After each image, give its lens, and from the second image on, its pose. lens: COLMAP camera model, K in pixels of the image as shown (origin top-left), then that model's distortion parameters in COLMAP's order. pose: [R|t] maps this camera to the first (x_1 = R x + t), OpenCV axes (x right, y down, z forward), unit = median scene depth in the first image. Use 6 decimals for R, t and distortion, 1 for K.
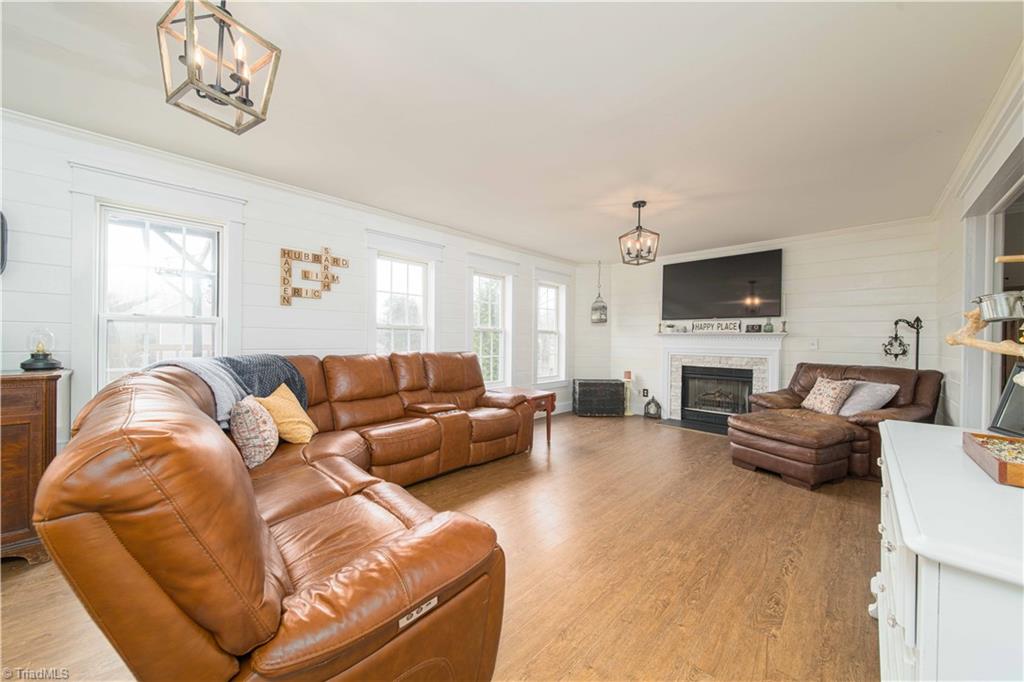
lens RADIAL K [[355.8, 0, 507.7], [0, 355.8, 342.3], [0, 0, 1]] dist [-0.002273, -0.001091]
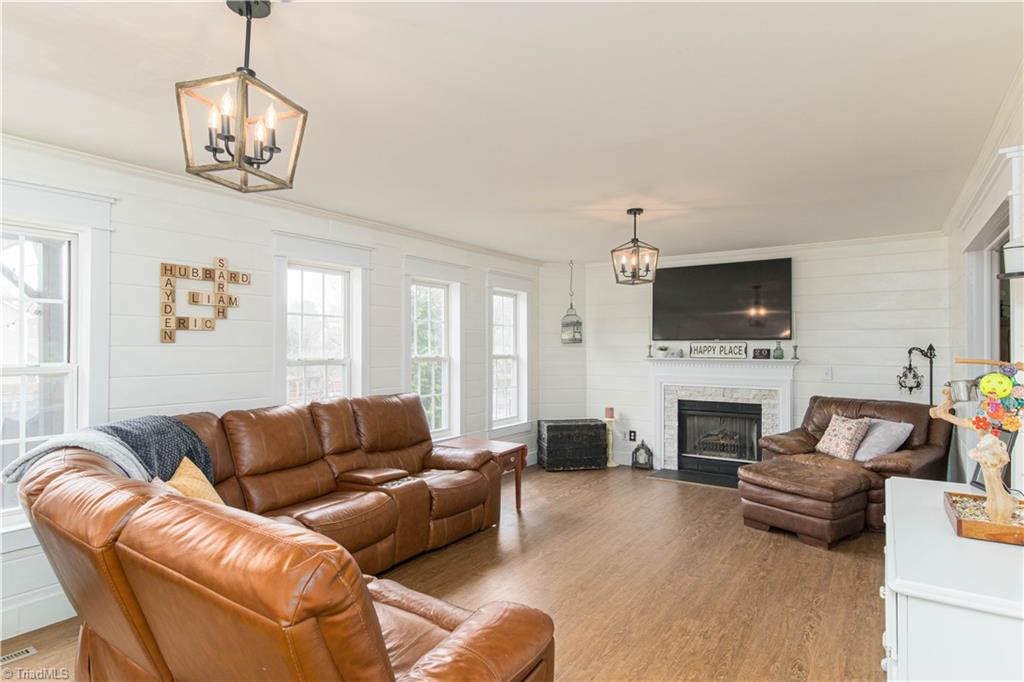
lens RADIAL K [[534.7, 0, 510.3], [0, 534.7, 349.2], [0, 0, 1]] dist [-0.003869, 0.003198]
pose [[0.984467, -0.010779, 0.175238, -0.128891], [0.012732, 0.999869, -0.010023, -0.065973], [-0.175107, 0.012099, 0.984475, -0.150034]]
